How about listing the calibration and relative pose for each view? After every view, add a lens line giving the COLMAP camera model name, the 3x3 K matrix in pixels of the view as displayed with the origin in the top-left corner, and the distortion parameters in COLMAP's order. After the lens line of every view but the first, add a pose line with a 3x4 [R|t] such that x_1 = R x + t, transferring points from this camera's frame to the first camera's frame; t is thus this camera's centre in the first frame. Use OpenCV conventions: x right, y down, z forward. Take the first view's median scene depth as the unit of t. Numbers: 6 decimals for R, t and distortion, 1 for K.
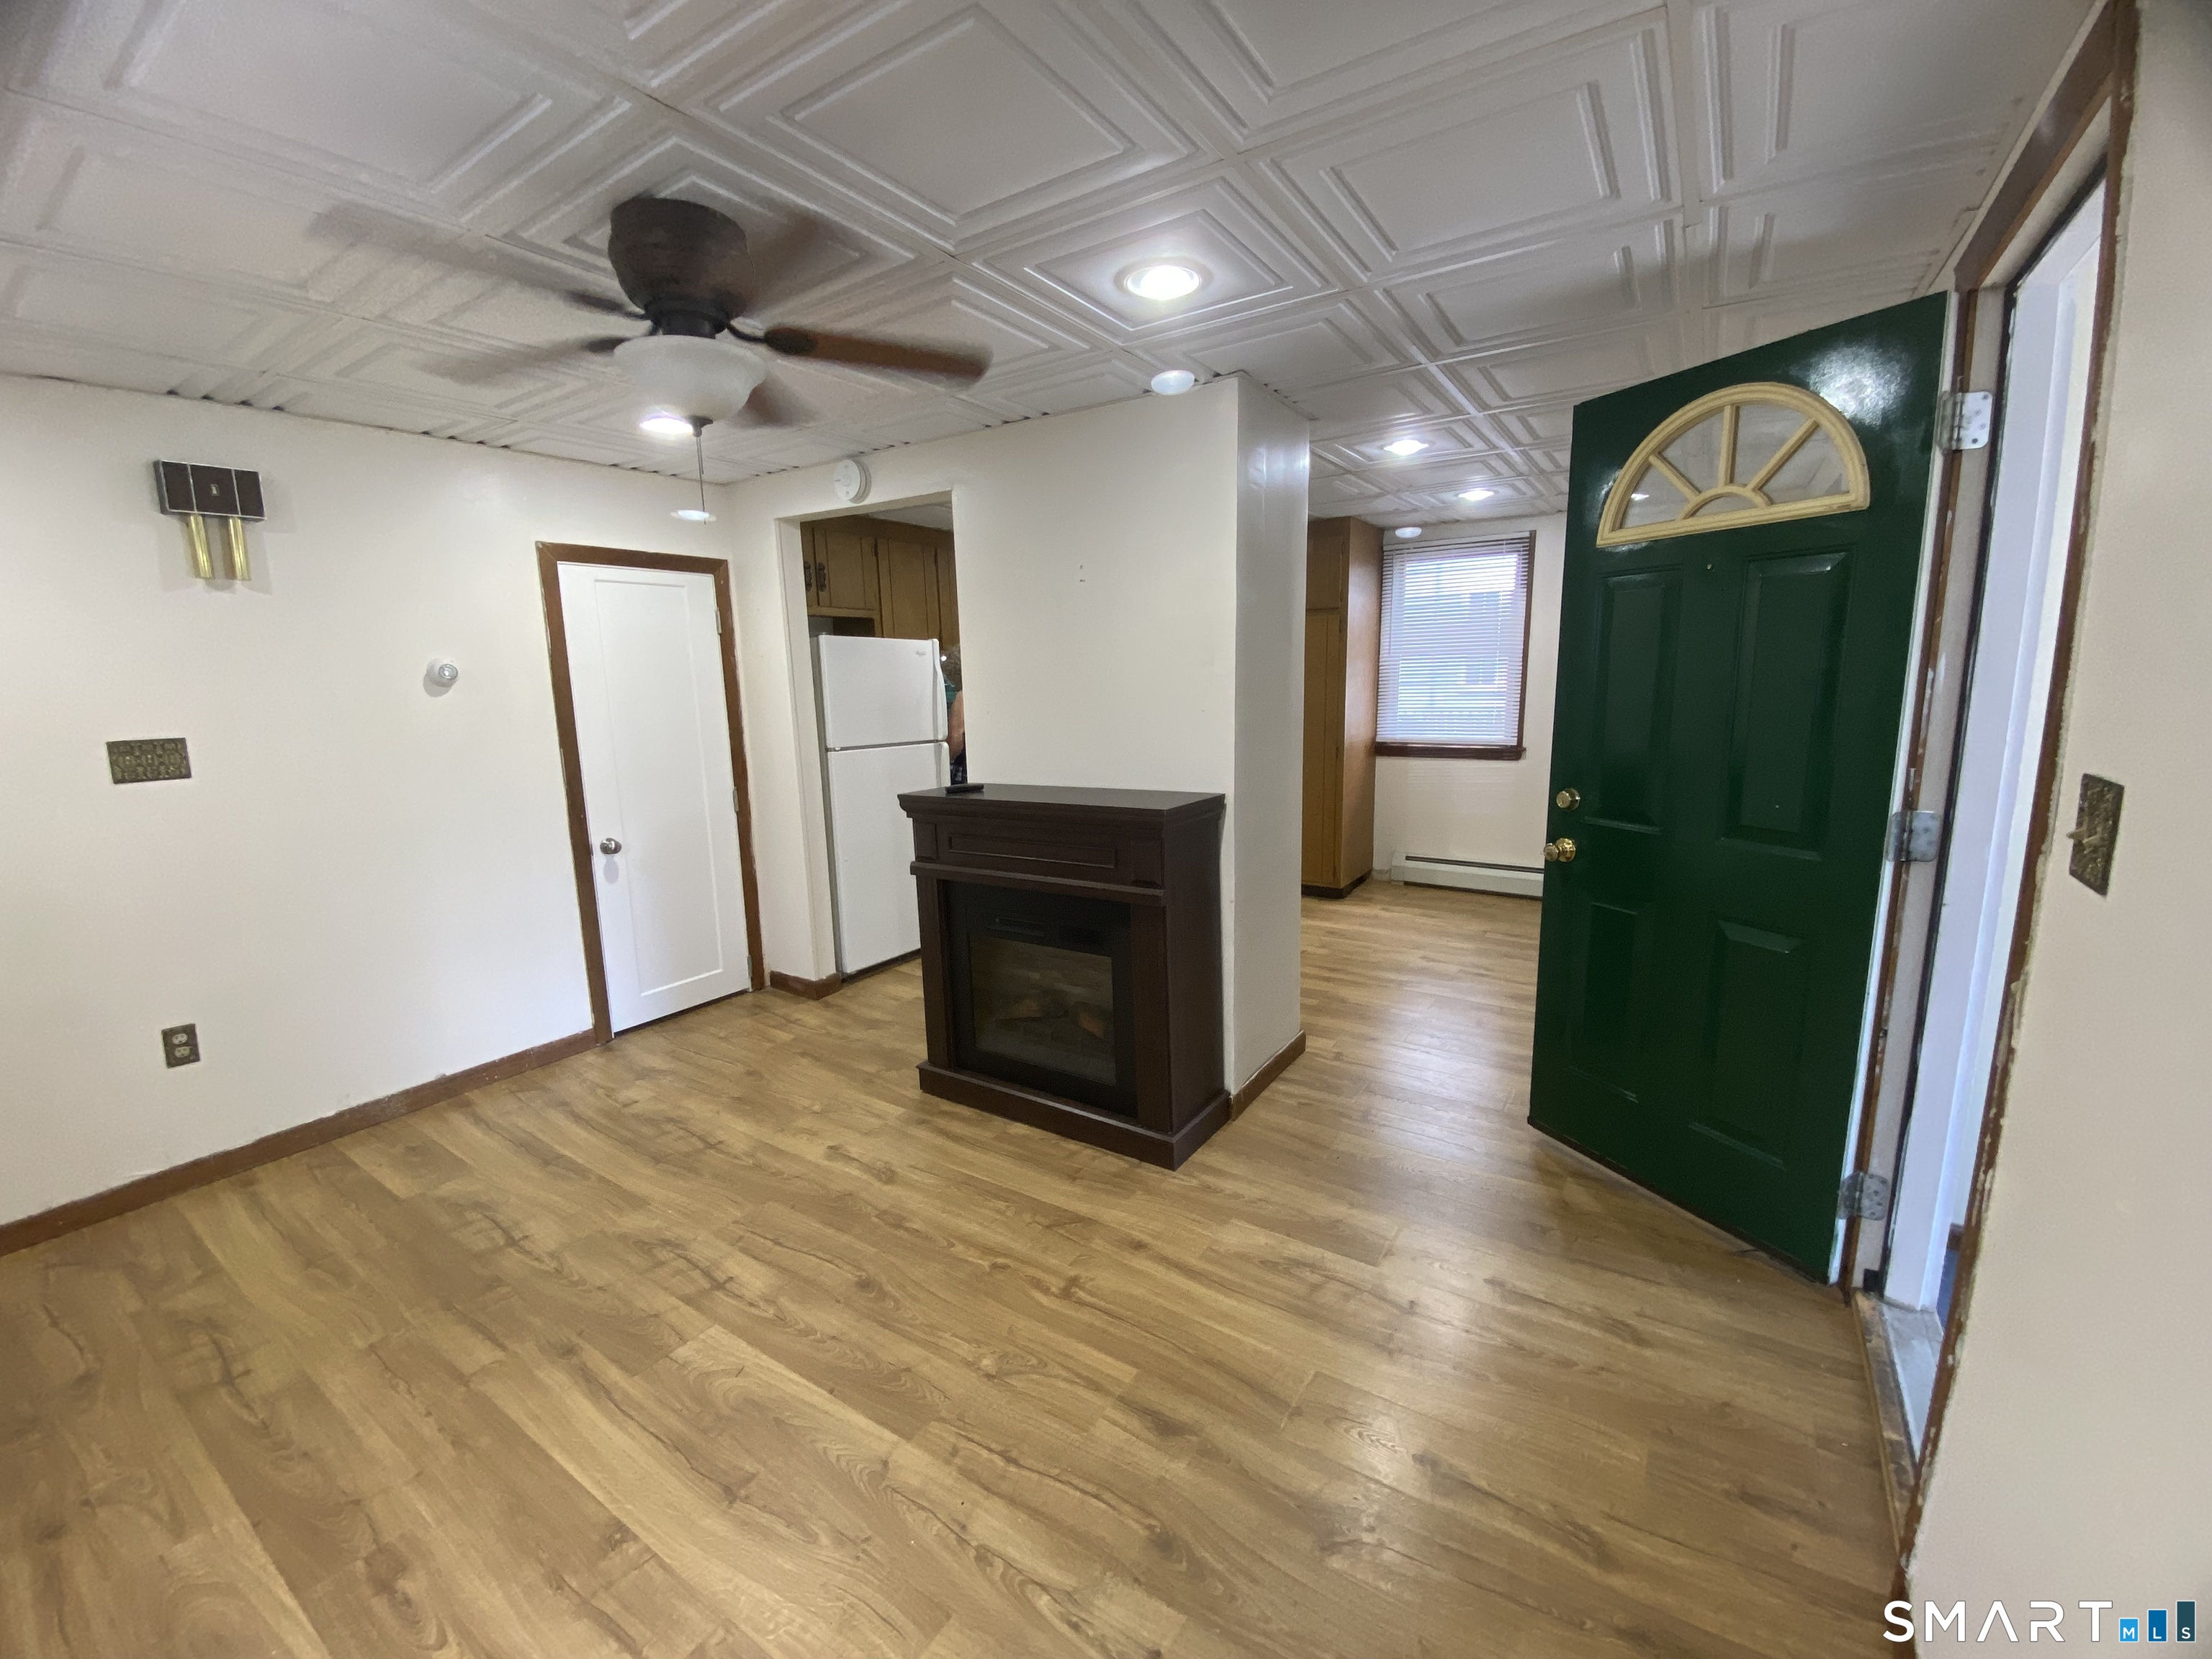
lens RADIAL K [[912.6, 0, 1100.7], [0, 912.6, 806.6], [0, 0, 1]] dist [0.020151, -0.017303]
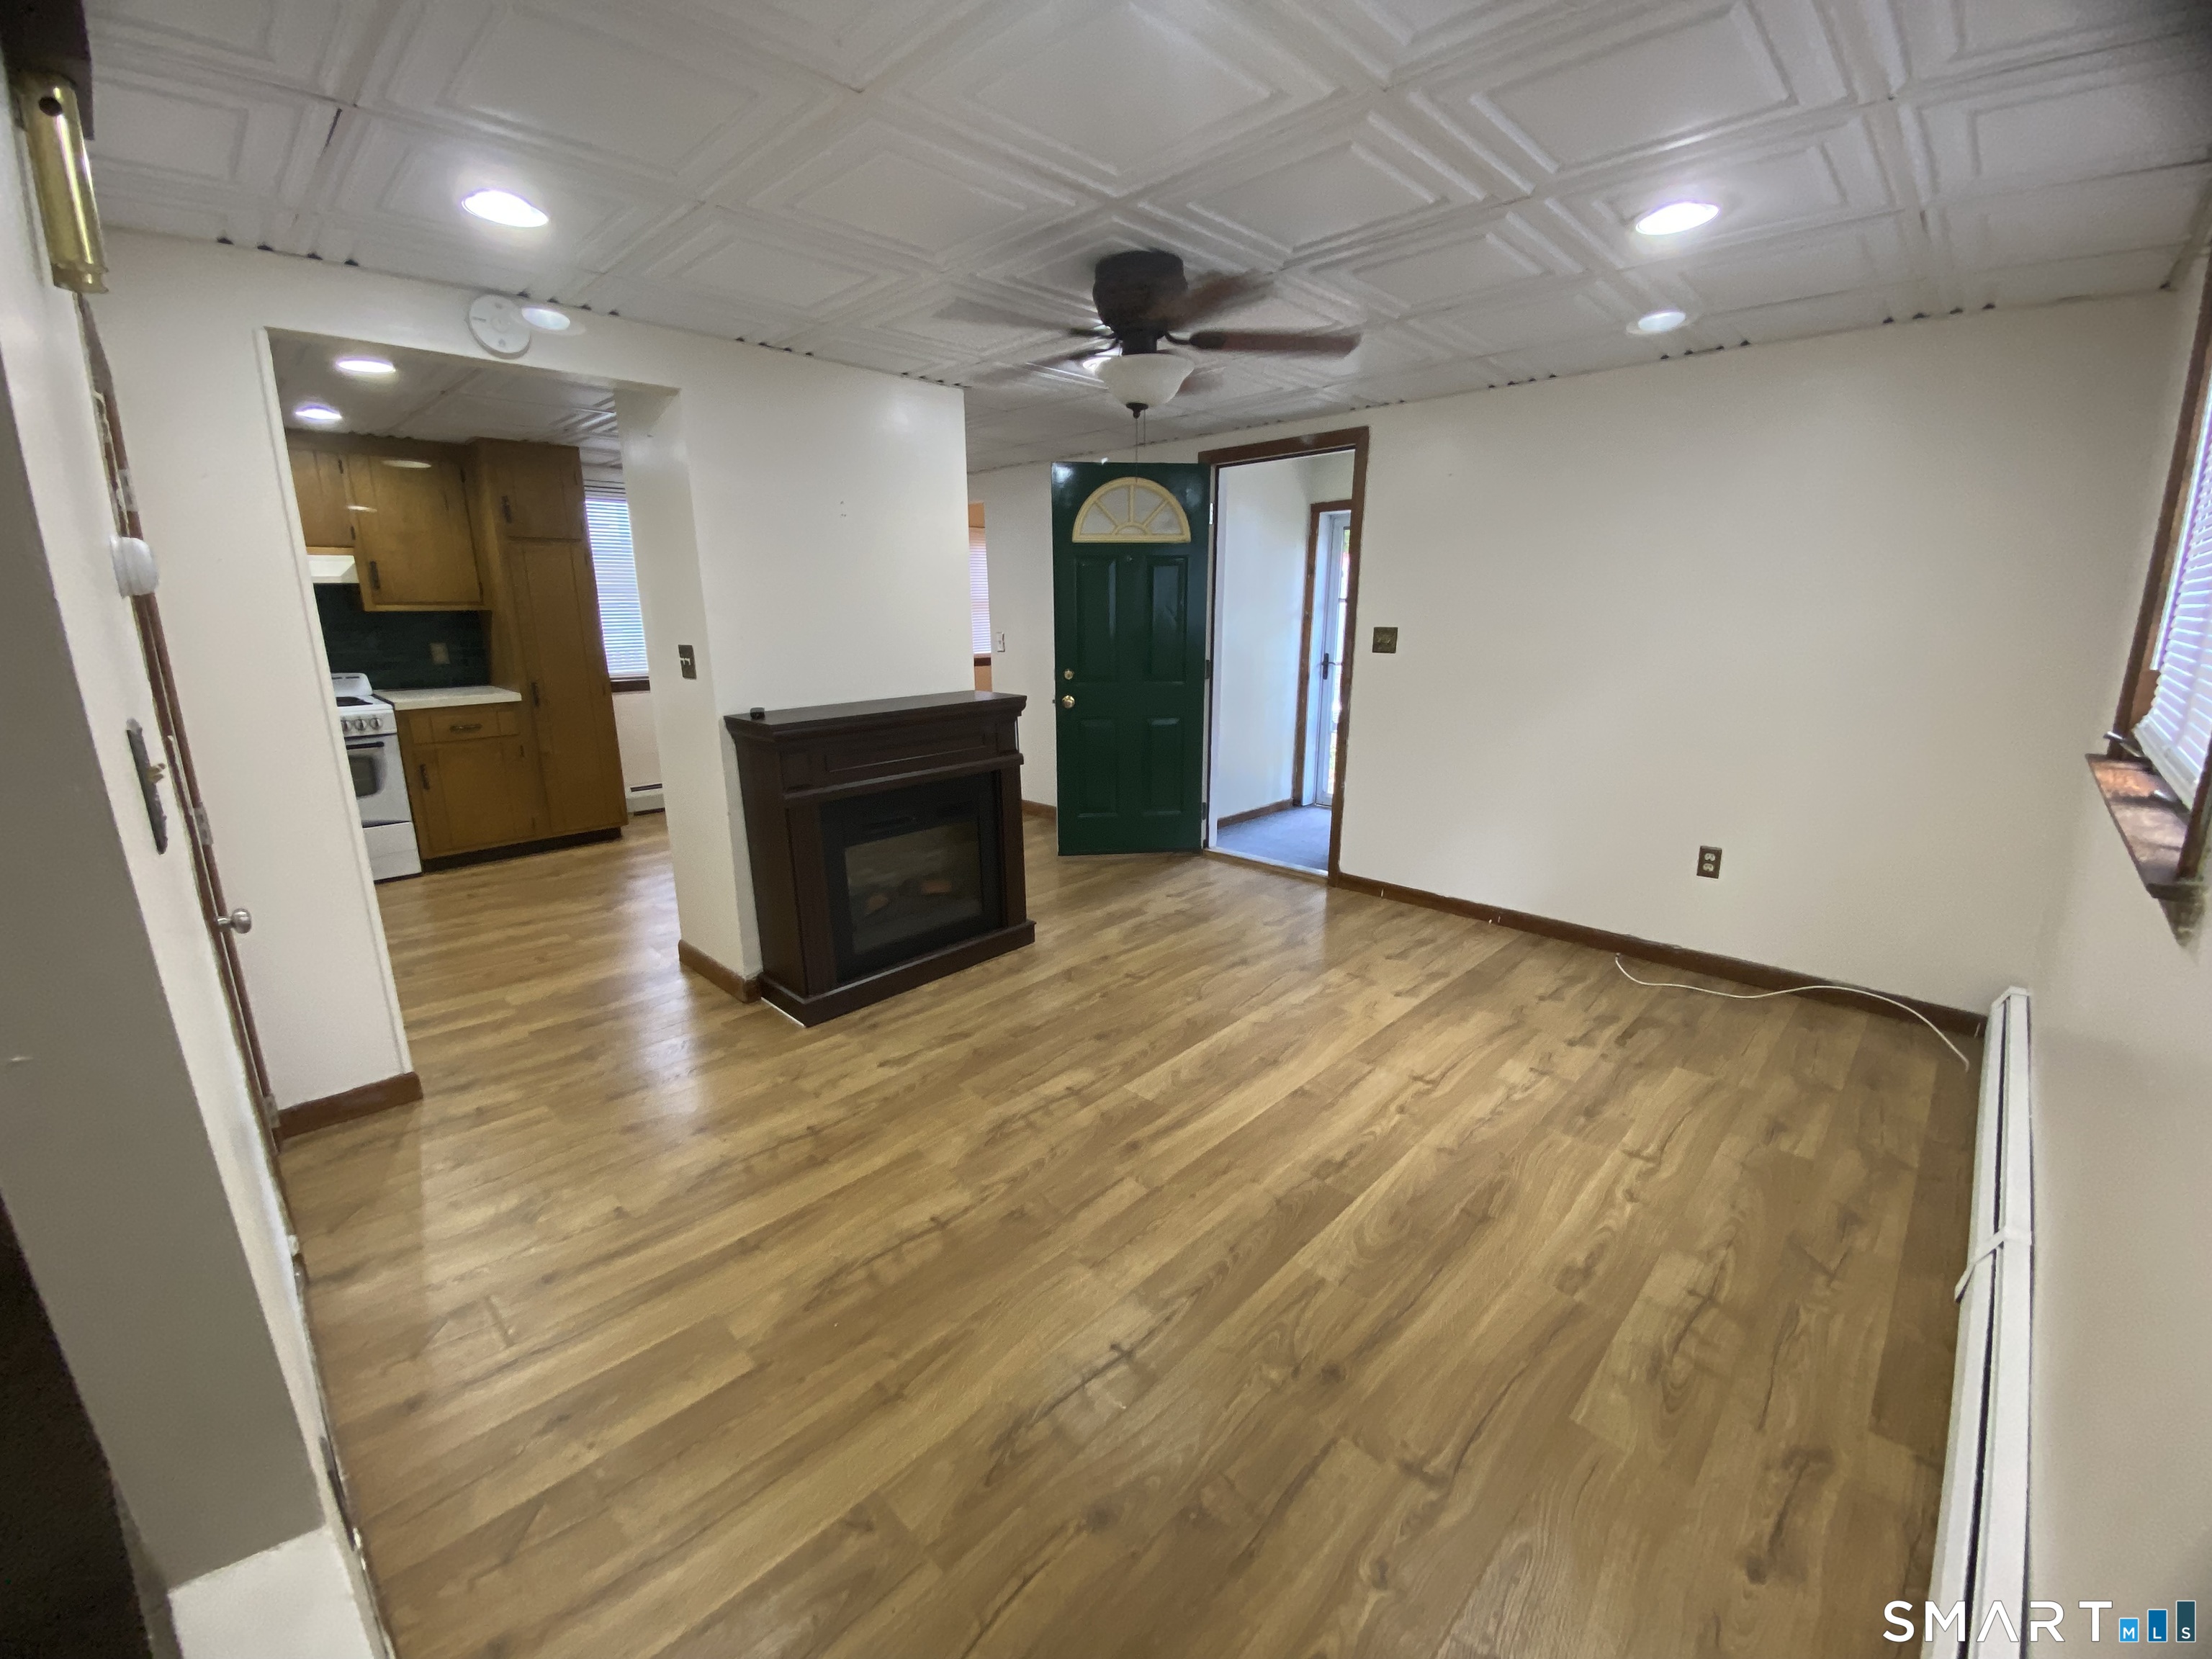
lens RADIAL K [[875.0, 0, 1117.0], [0, 875.0, 840.9], [0, 0, 1]] dist [-0.039363, -0.000070]
pose [[0.160433, -0.216594, 0.962989, -1.398867], [0.166638, 0.967566, 0.189862, -0.006378], [-0.972879, 0.130011, 0.191323, 0.665020]]
